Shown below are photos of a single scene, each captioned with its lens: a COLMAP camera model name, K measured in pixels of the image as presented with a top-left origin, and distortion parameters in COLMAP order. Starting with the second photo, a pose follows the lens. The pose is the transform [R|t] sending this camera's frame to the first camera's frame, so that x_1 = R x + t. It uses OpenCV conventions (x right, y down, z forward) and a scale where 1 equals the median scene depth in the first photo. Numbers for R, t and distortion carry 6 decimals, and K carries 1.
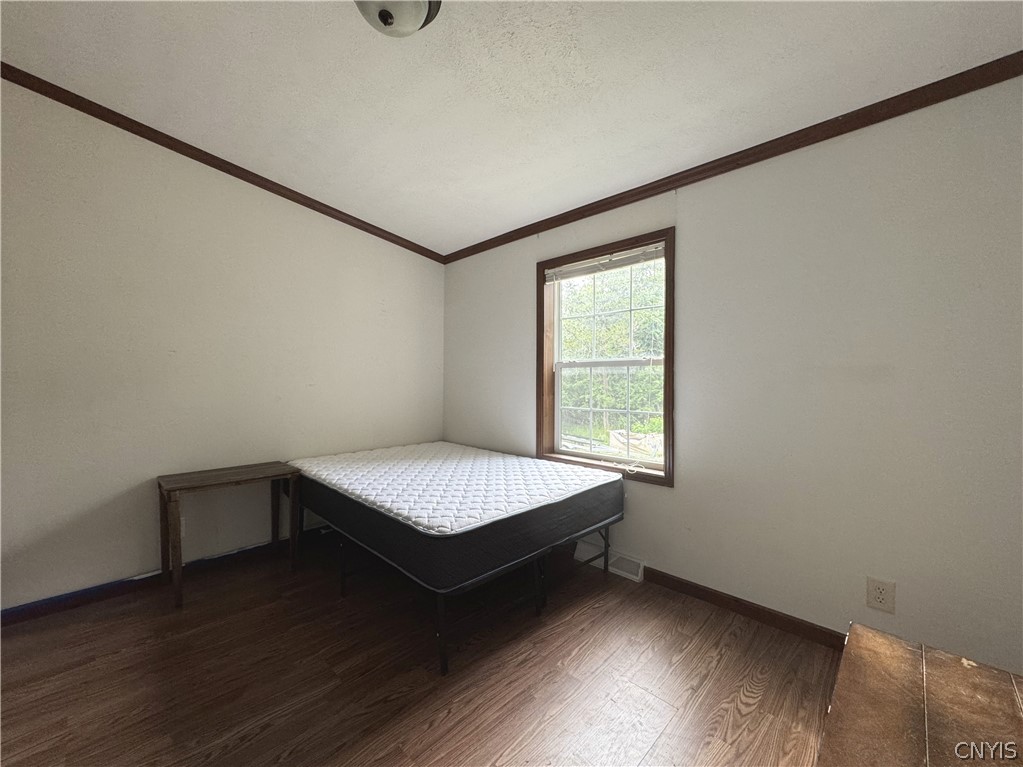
lens RADIAL K [[408.6, 0, 511.5], [0, 408.6, 383.5], [0, 0, 1]] dist [-0.002431, -0.000124]
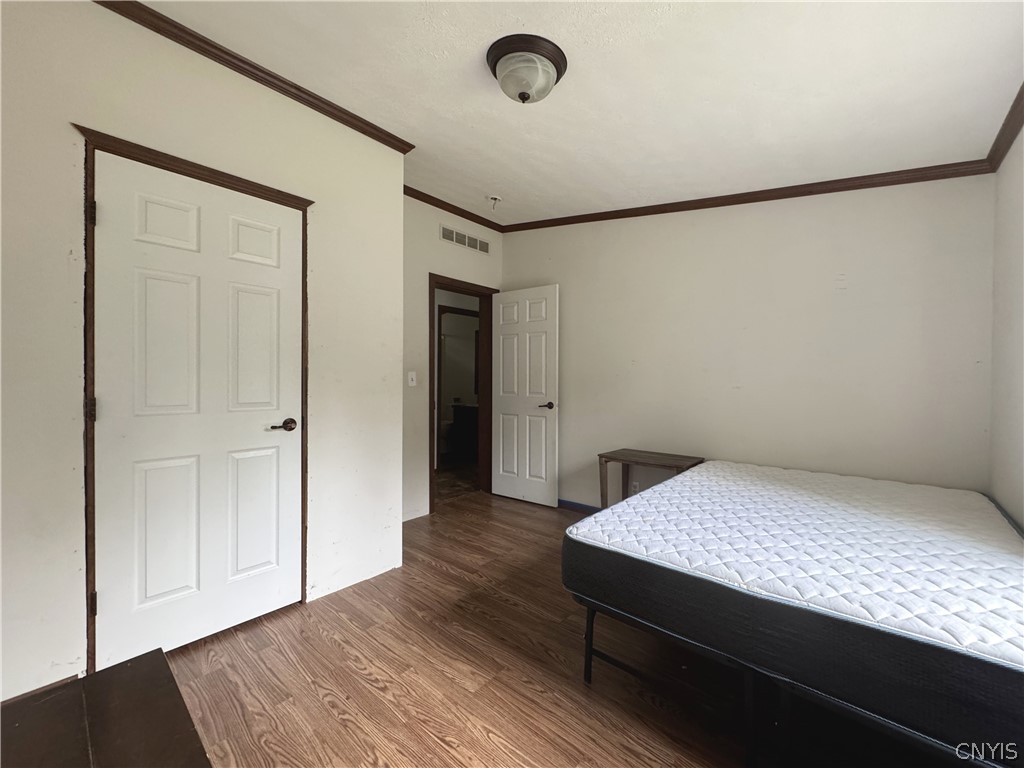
lens RADIAL K [[409.0, 0, 512.0], [0, 409.0, 384.0], [0, 0, 1]] dist [-0.002431, -0.000124]
pose [[0.051670, 0.006991, -0.998640, 0.714025], [-0.006103, 0.999959, 0.006685, -0.011851], [0.998646, 0.005749, 0.051711, 0.670562]]
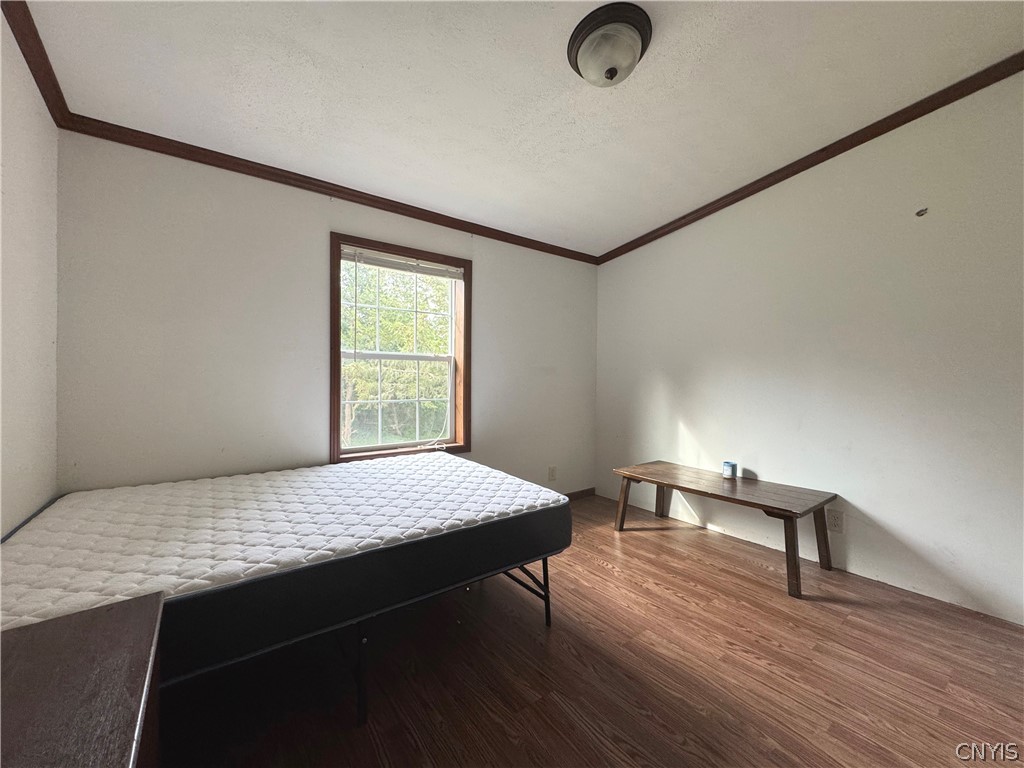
lens RADIAL K [[405.4, 0, 512.0], [0, 405.4, 384.0], [0, 0, 1]] dist [-0.002085, -0.000174]
pose [[0.149780, -0.017443, 0.988566, -1.155217], [-0.002891, 0.999832, 0.018080, 0.002853], [-0.988715, -0.005566, 0.149704, 0.822131]]
